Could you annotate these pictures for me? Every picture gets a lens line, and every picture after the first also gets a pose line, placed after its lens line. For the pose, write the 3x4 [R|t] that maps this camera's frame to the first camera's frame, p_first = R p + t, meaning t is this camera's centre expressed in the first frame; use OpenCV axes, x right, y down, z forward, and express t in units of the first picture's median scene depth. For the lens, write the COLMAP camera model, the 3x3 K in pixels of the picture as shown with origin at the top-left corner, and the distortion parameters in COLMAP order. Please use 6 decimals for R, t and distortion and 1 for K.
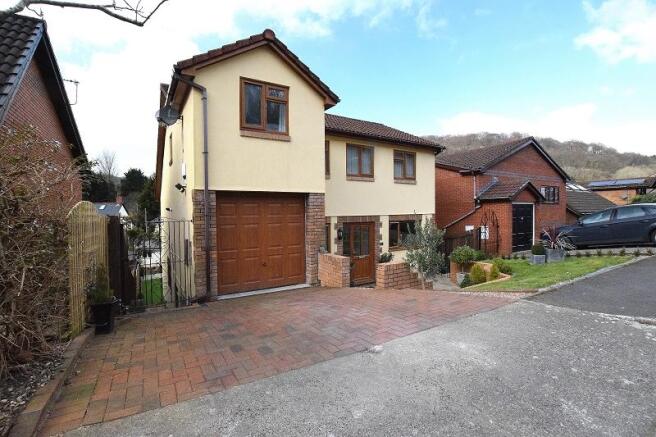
lens RADIAL K [[309.2, 0, 333.8], [0, 309.2, 220.3], [0, 0, 1]] dist [-0.010983, 0.000402]
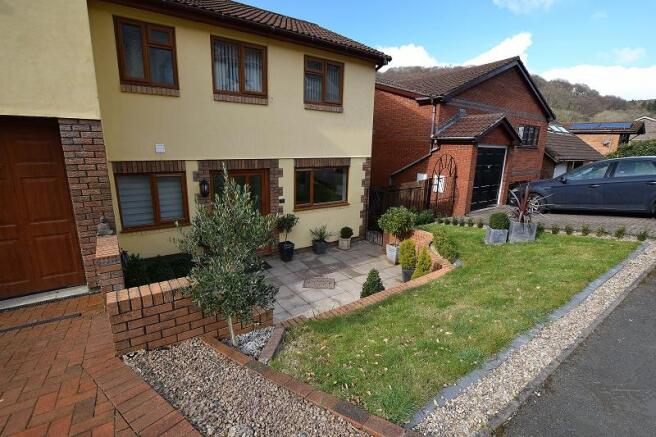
lens RADIAL K [[305.2, 0, 329.0], [0, 305.2, 220.1], [0, 0, 1]] dist [-0.029415, 0.001003]
pose [[0.998487, 0.020702, 0.050946, 0.205235], [-0.031022, 0.976991, 0.211012, -0.026219], [-0.045405, -0.212273, 0.976155, 0.294202]]
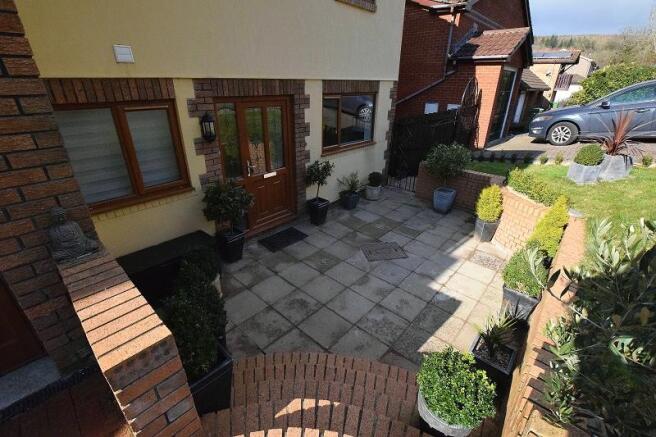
lens RADIAL K [[289.4, 0, 329.0], [0, 289.4, 217.1], [0, 0, 1]] dist [-0.029753, 0.000127]
pose [[0.965408, -0.092726, 0.243697, 0.056857], [-0.010980, 0.919343, 0.393304, 0.002797], [-0.260511, -0.382375, 0.886523, 0.490106]]
